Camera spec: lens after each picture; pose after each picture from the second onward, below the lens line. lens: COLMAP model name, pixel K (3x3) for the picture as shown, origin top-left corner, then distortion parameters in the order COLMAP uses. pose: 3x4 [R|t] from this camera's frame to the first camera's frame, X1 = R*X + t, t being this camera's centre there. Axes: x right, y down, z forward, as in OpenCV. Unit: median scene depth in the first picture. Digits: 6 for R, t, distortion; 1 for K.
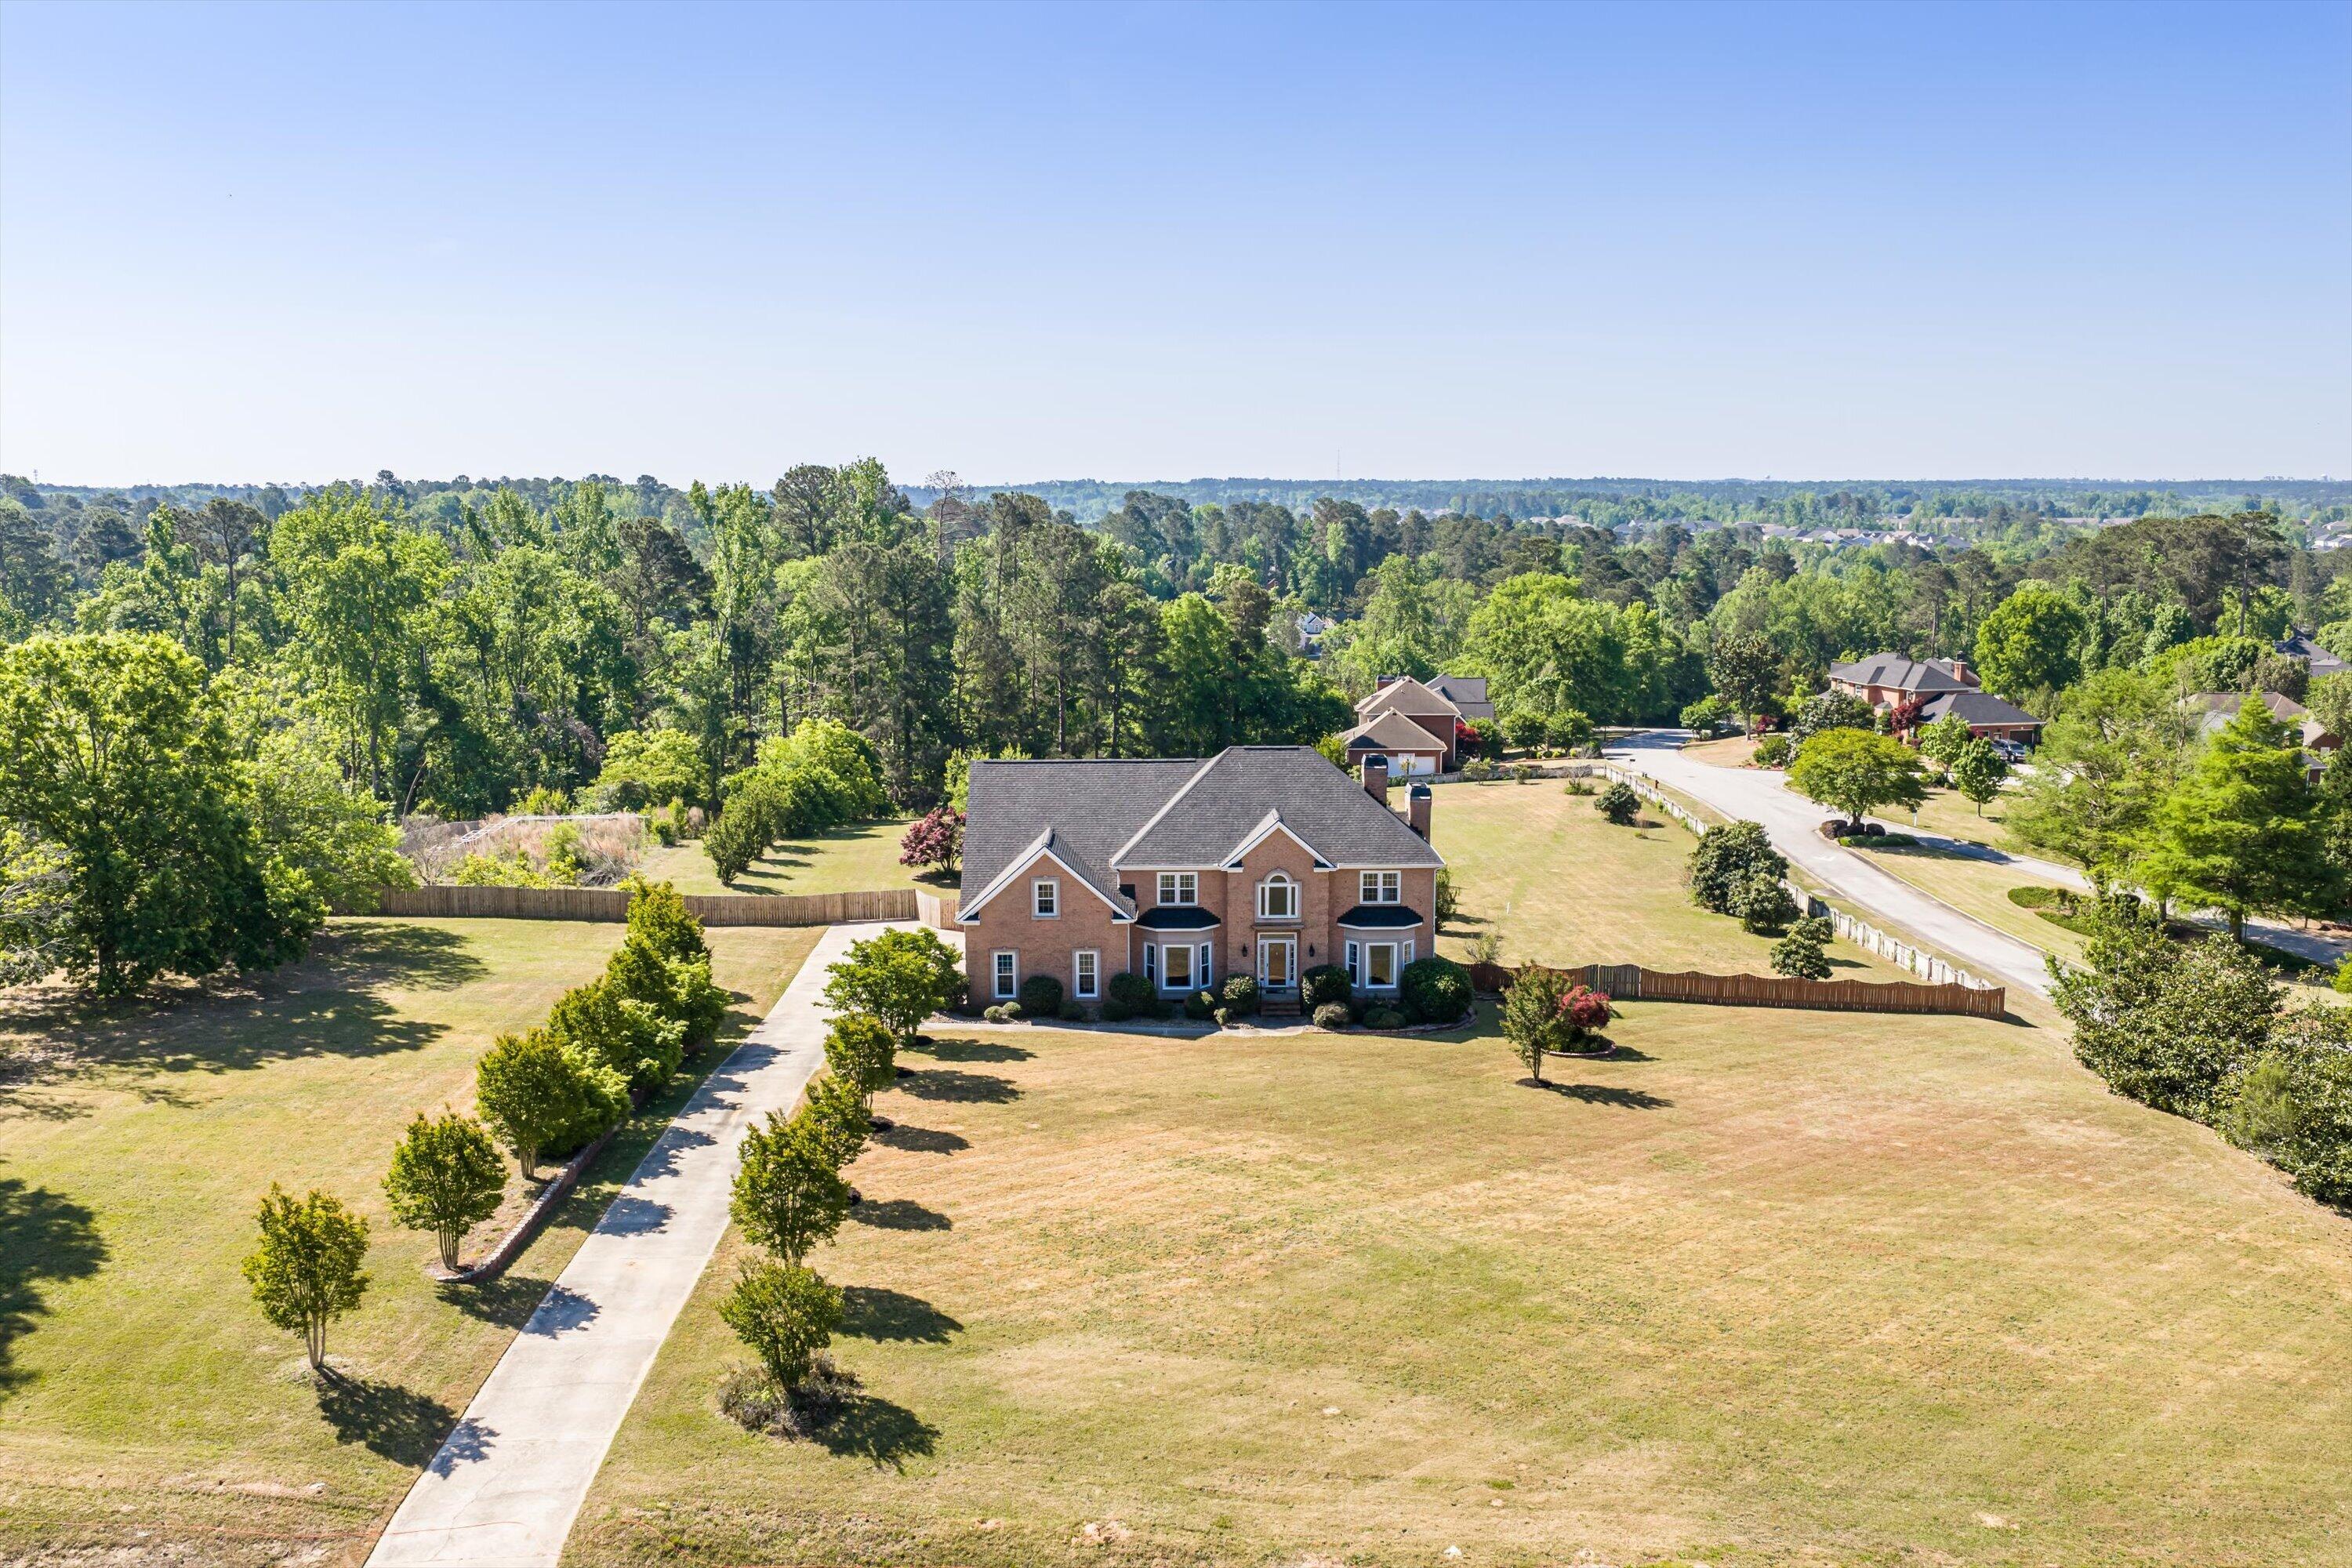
lens RADIAL K [[1959.0, 0, 1177.2], [0, 1959.0, 783.8], [0, 0, 1]] dist [0.011969, -0.028778]
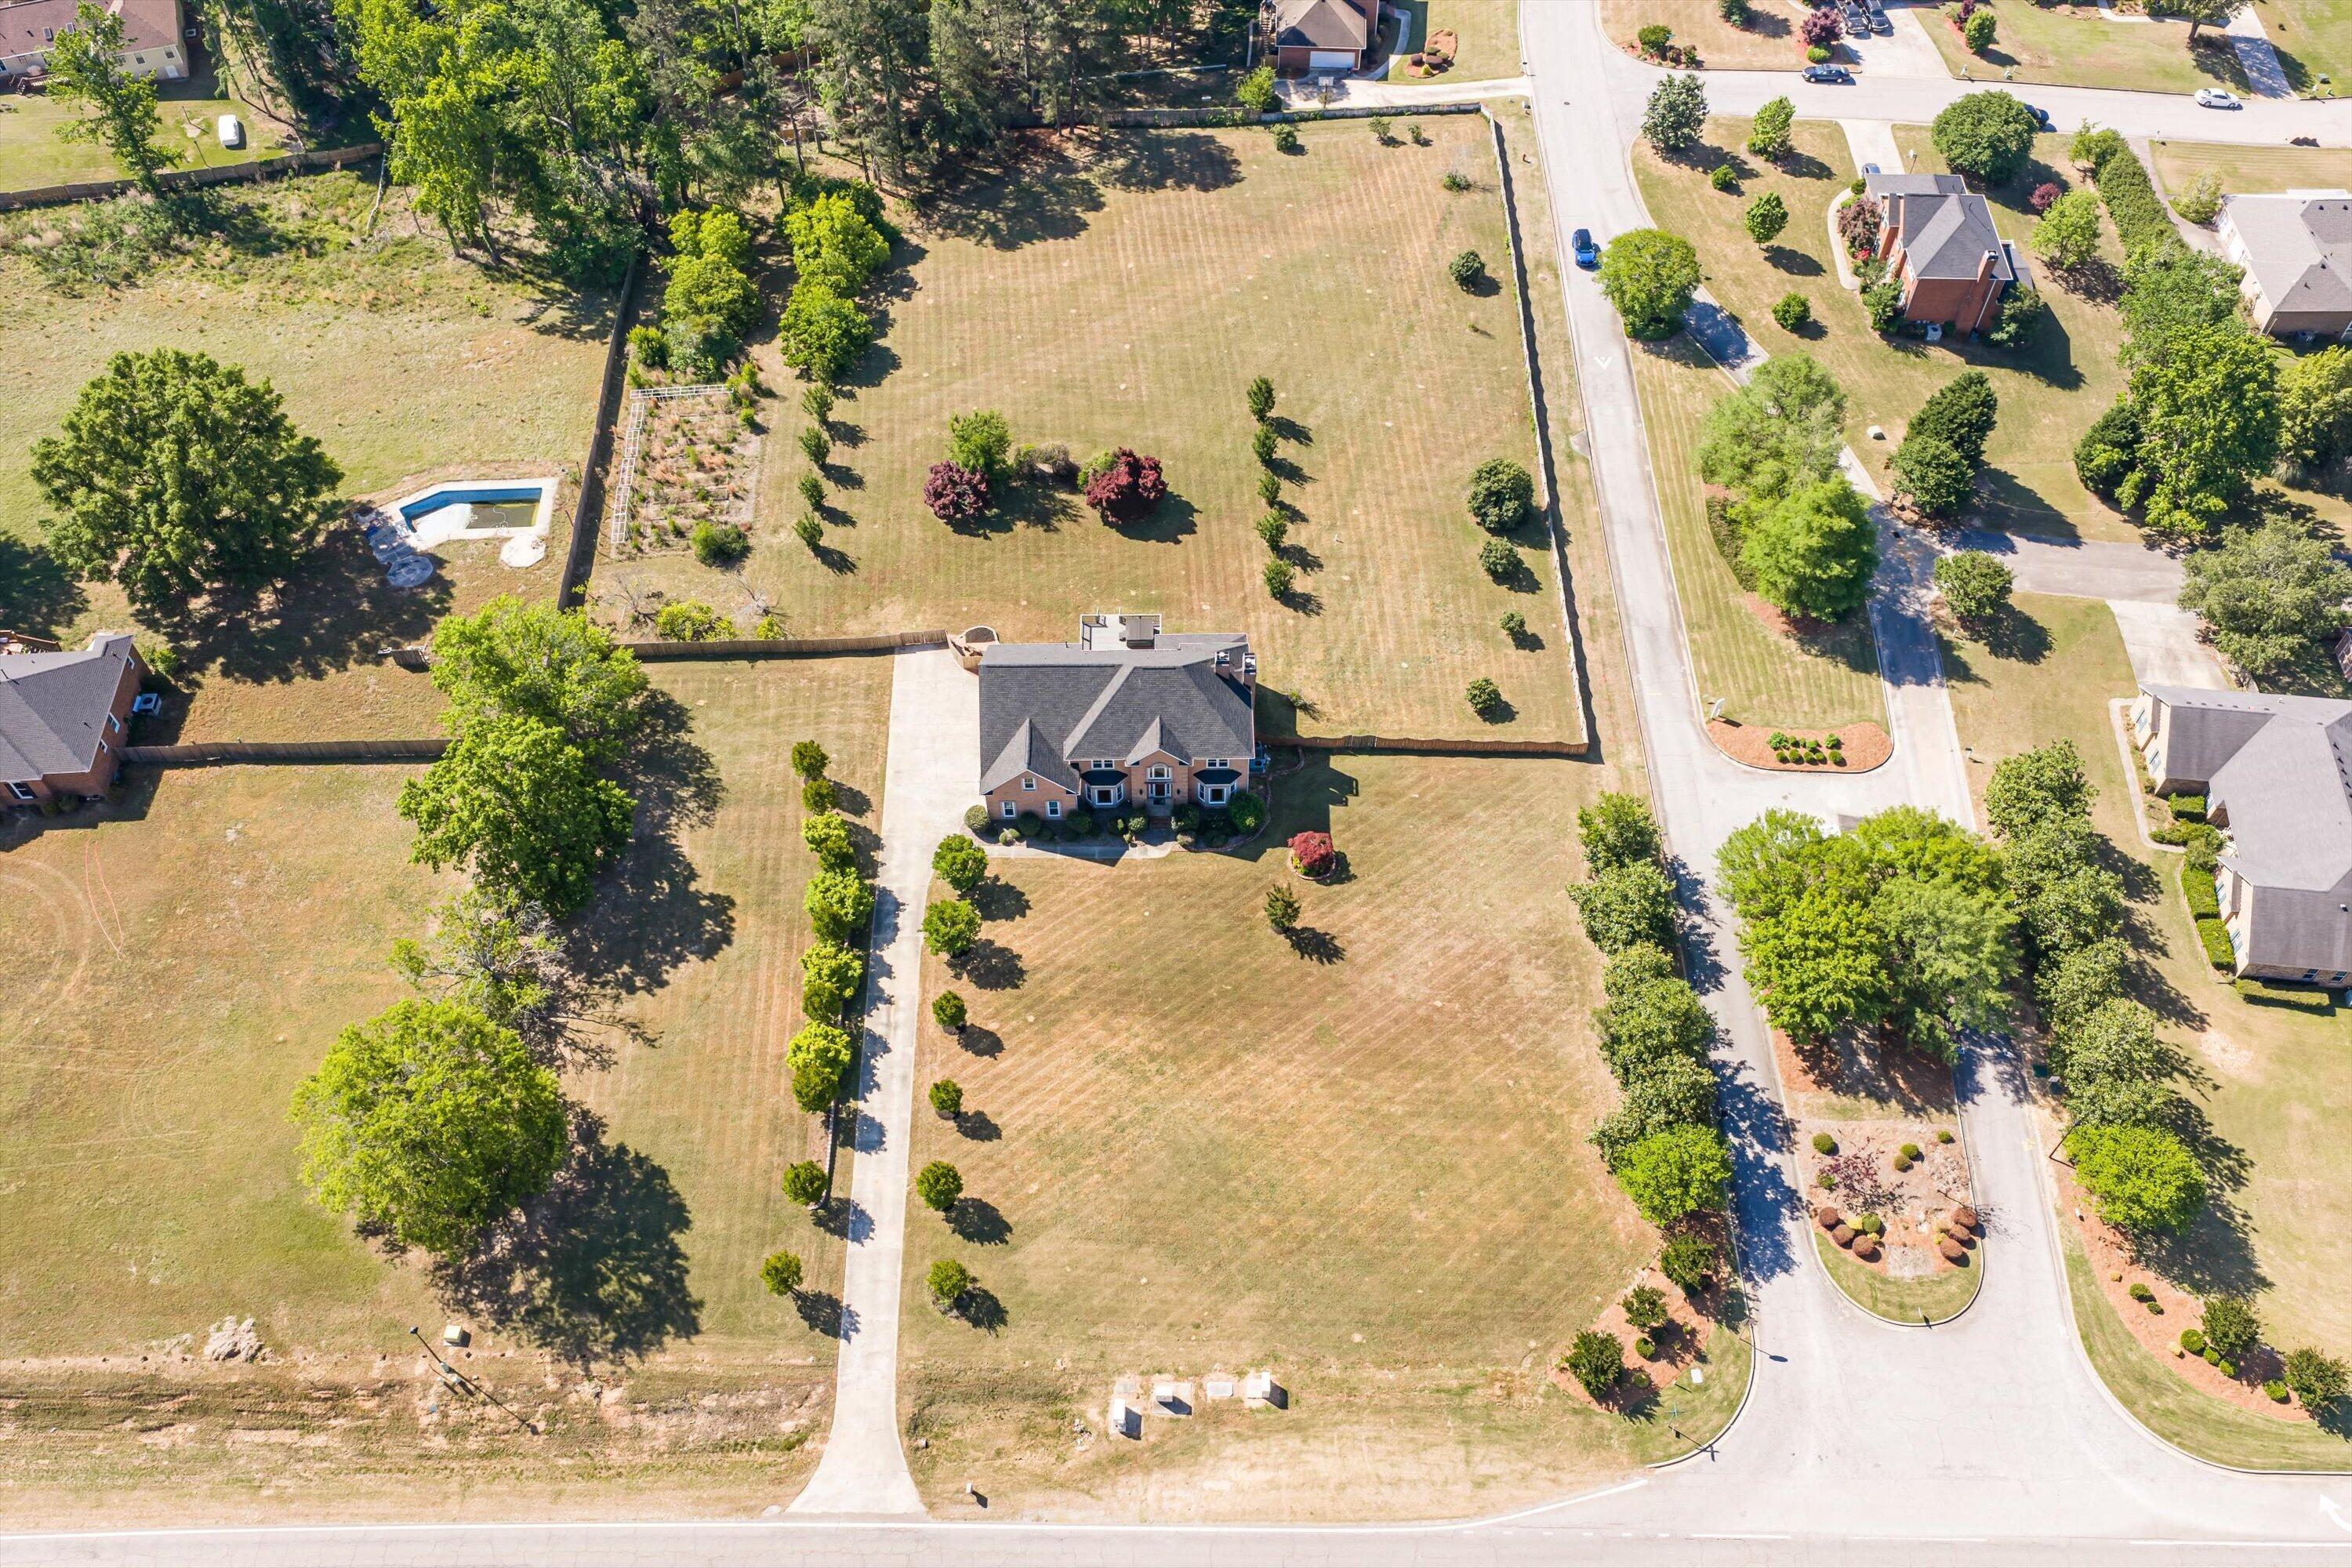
lens RADIAL K [[1959.0, 0, 1180.7], [0, 1959.0, 796.1], [0, 0, 1]] dist [0.011969, -0.028778]
pose [[0.999994, 0.003357, 0.001185, 0.085529], [-0.003207, 0.704978, 0.709222, -1.481720], [0.001546, -0.709222, 0.704984, -0.340518]]
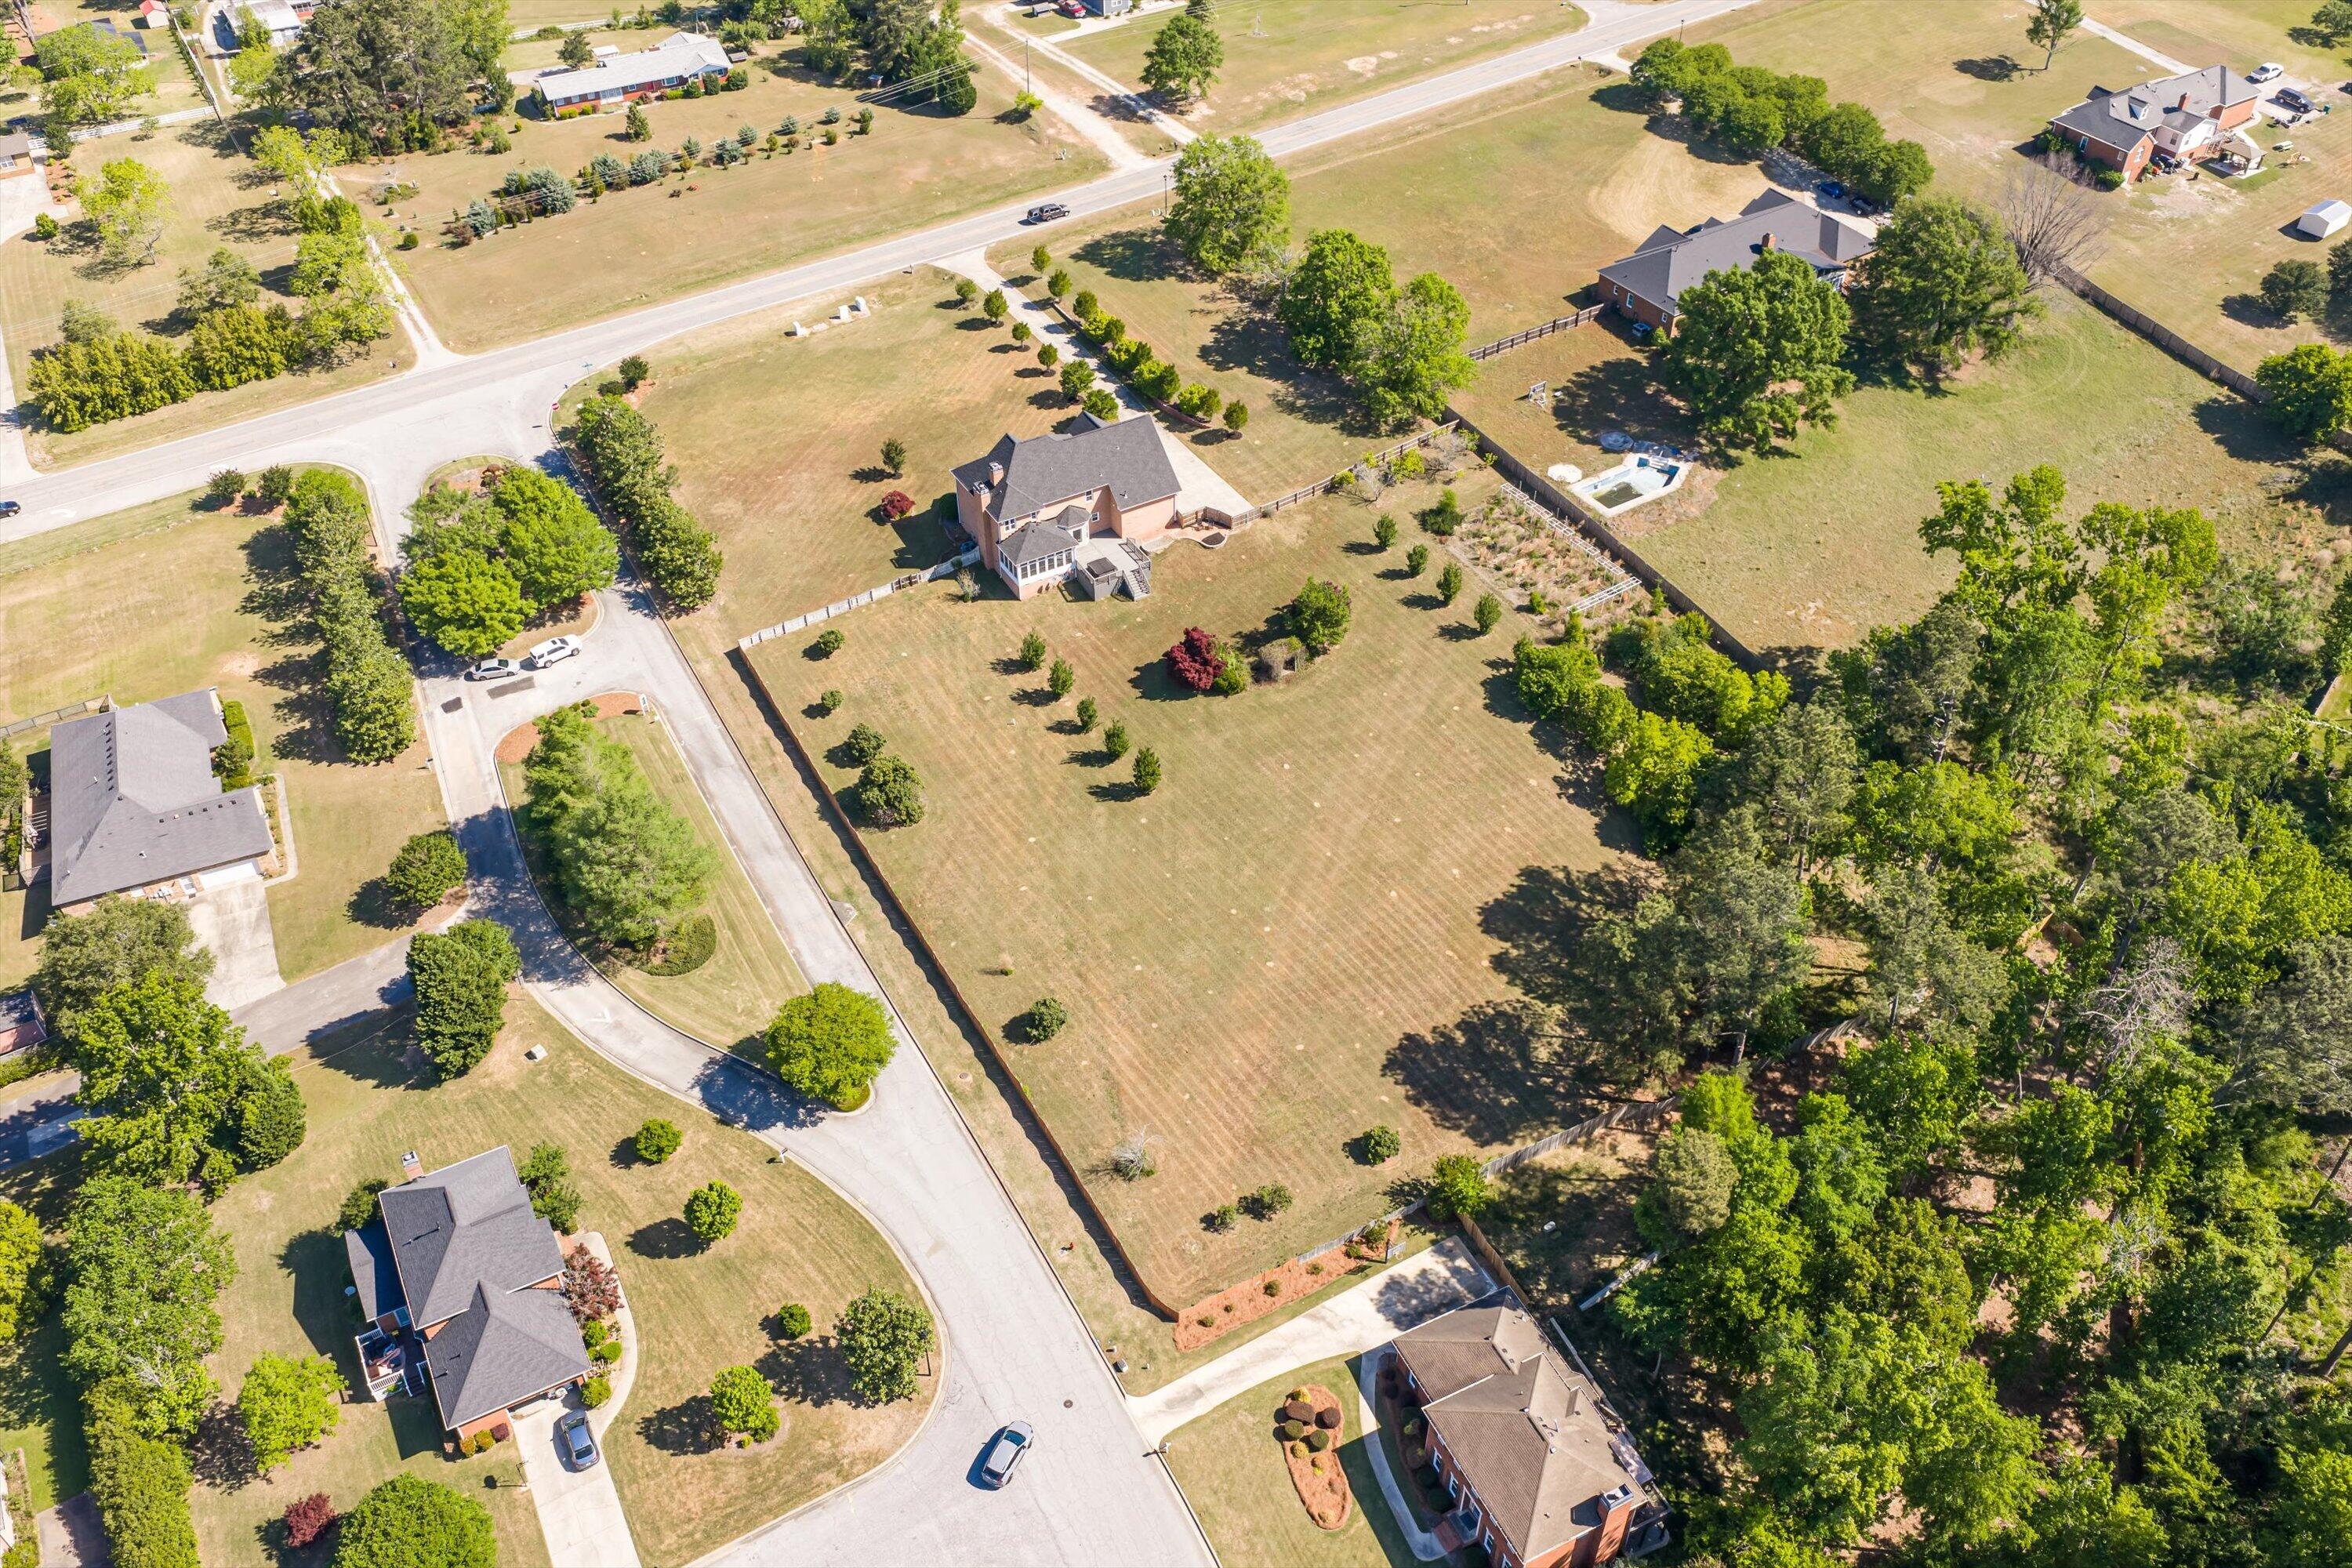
lens RADIAL K [[1959.0, 0, 1165.8], [0, 1959.0, 796.2], [0, 0, 1]] dist [0.011969, -0.028778]
pose [[-0.873400, 0.332226, -0.356088, 1.144443], [-0.061567, 0.649992, 0.757443, -1.977654], [0.483097, 0.683474, -0.547249, 3.452541]]
